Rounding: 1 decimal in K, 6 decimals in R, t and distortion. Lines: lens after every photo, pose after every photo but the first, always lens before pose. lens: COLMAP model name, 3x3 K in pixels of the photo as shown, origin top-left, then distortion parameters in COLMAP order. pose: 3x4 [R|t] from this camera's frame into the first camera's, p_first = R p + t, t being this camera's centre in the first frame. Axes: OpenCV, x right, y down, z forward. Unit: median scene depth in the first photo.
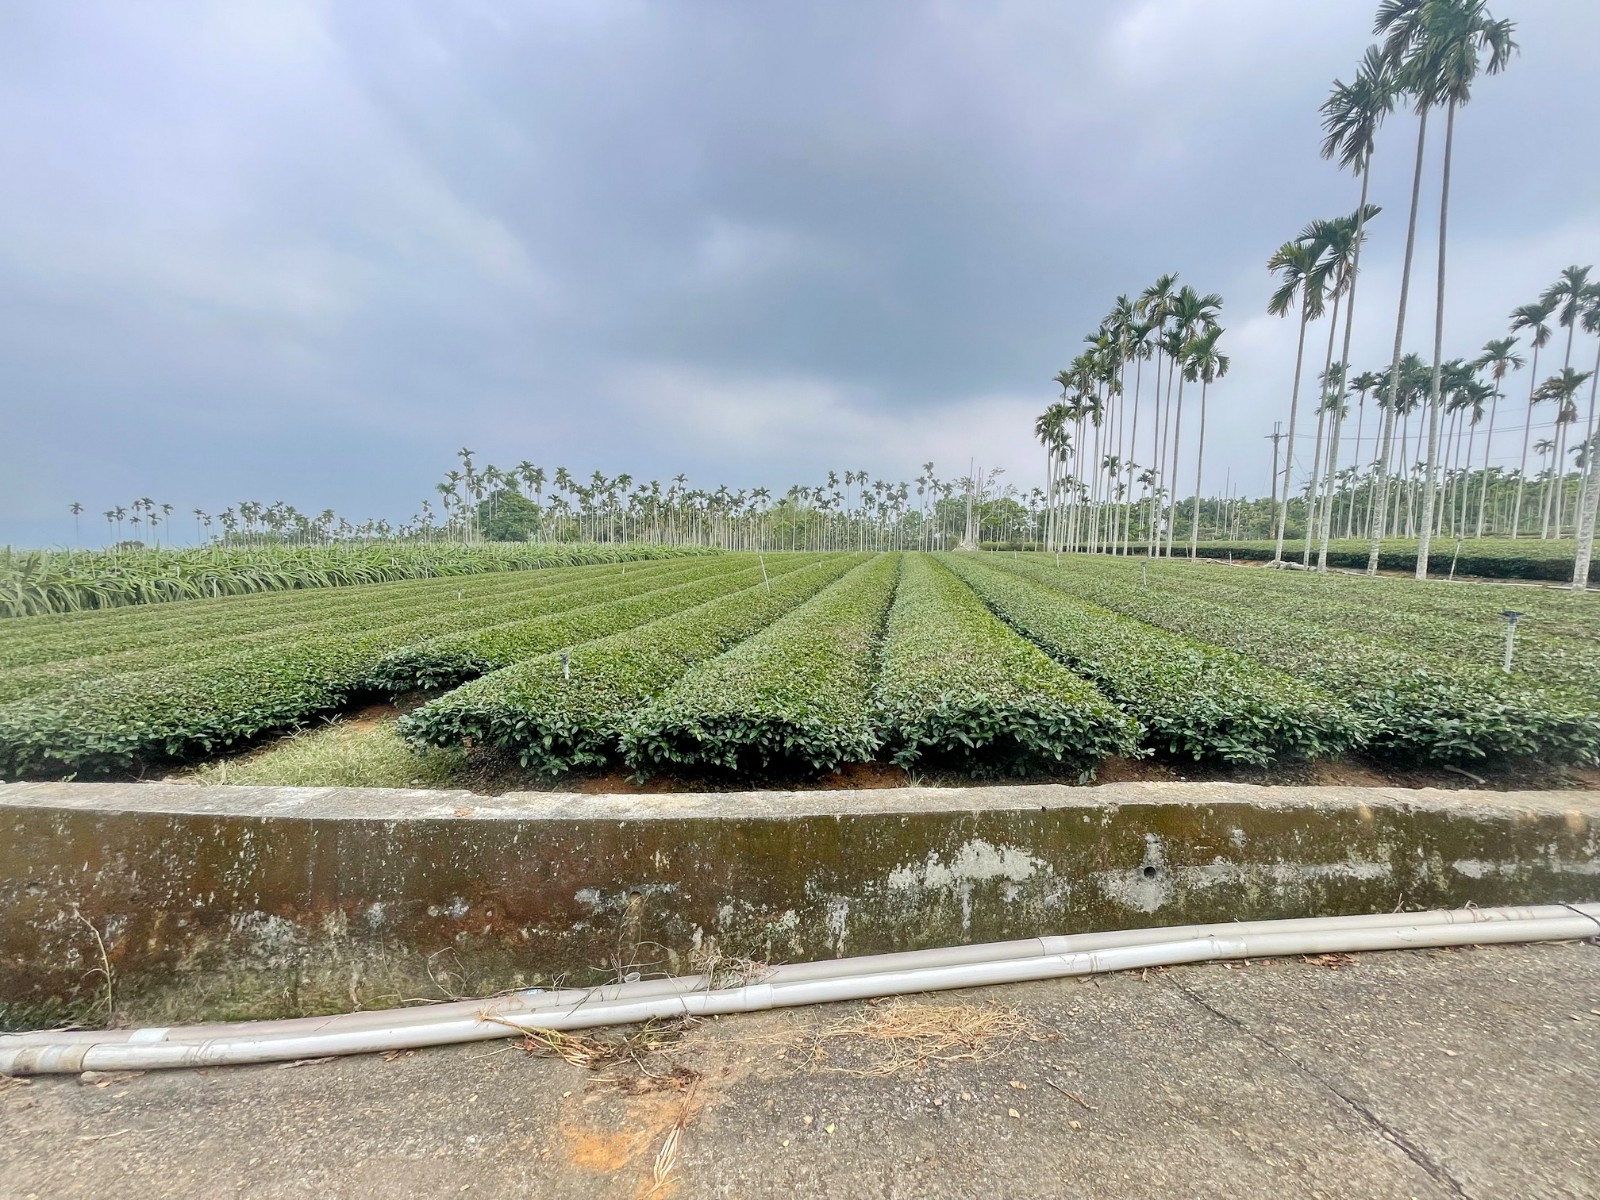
lens RADIAL K [[646.4, 0, 799.0], [0, 646.4, 604.0], [0, 0, 1]] dist [-0.000667, 0.000002]
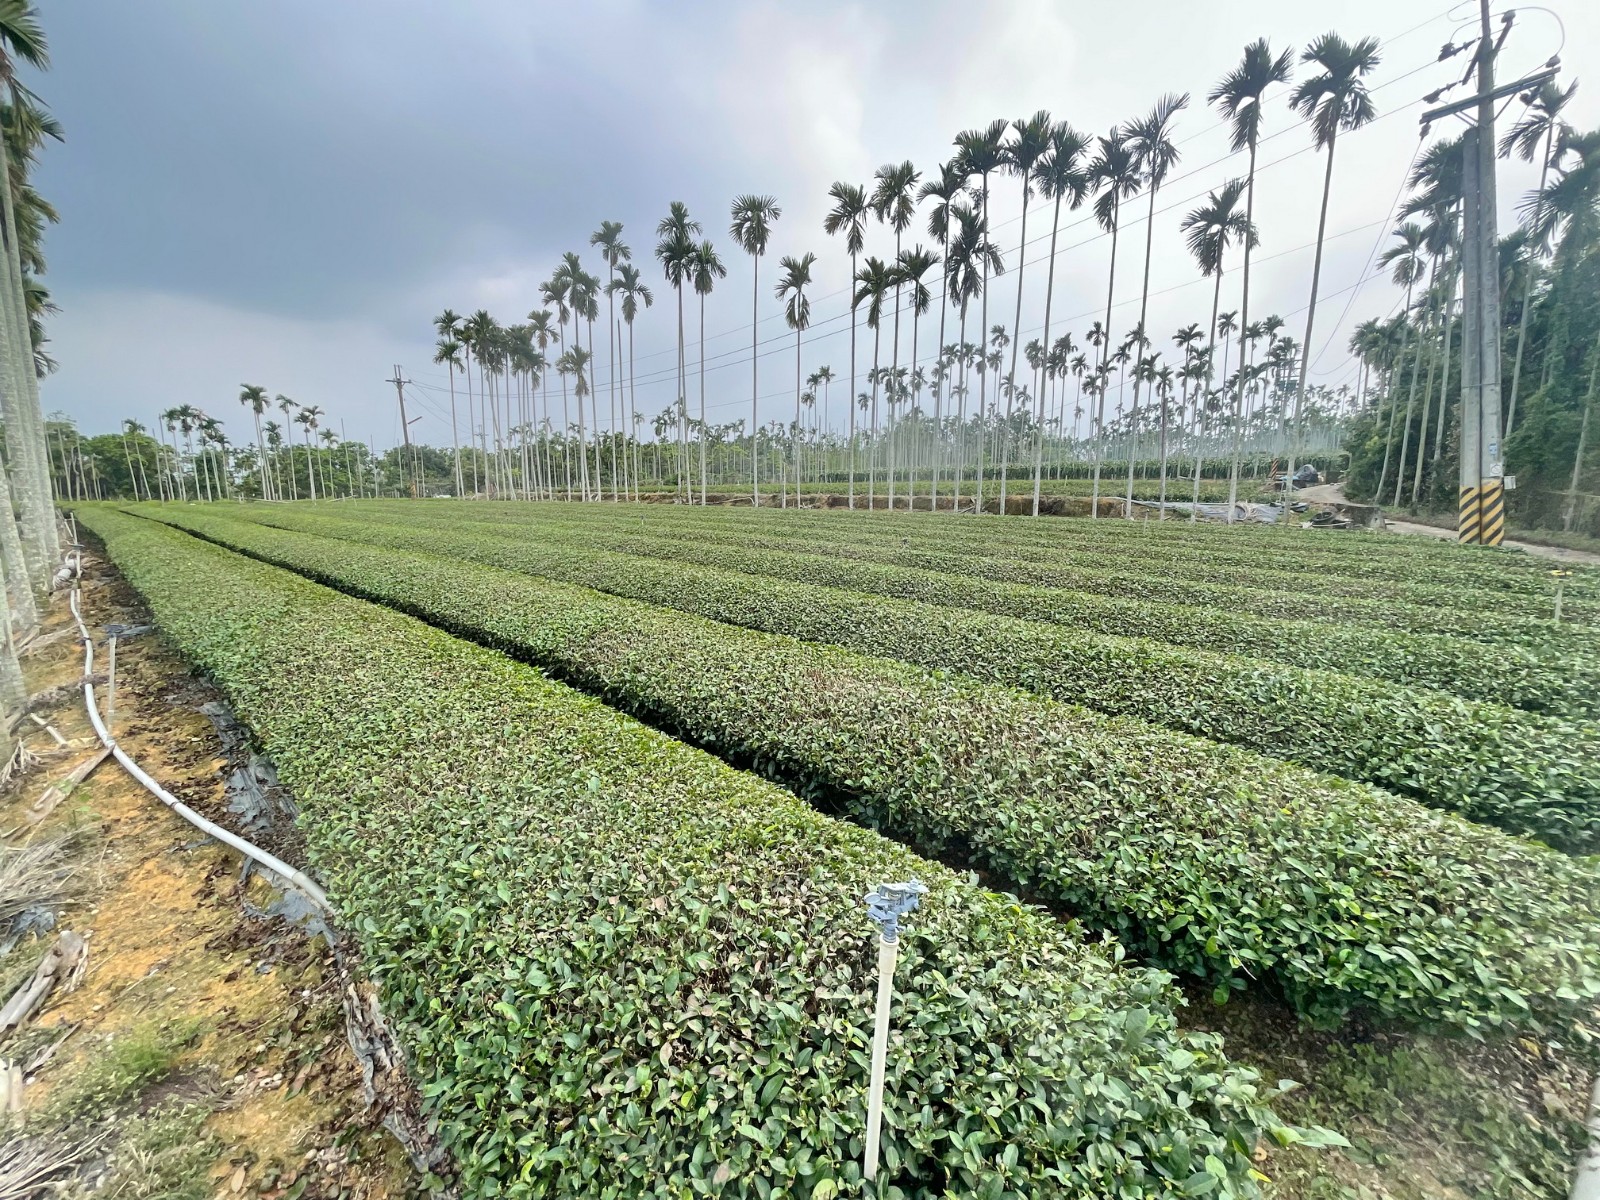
lens RADIAL K [[646.4, 0, 790.5], [0, 646.4, 603.8], [0, 0, 1]] dist [-0.000667, 0.000002]
pose [[0.541918, -0.154766, 0.826058, 0.255614], [0.085872, 0.987950, 0.128763, -0.021746], [-0.836033, 0.001157, 0.548678, 0.043906]]
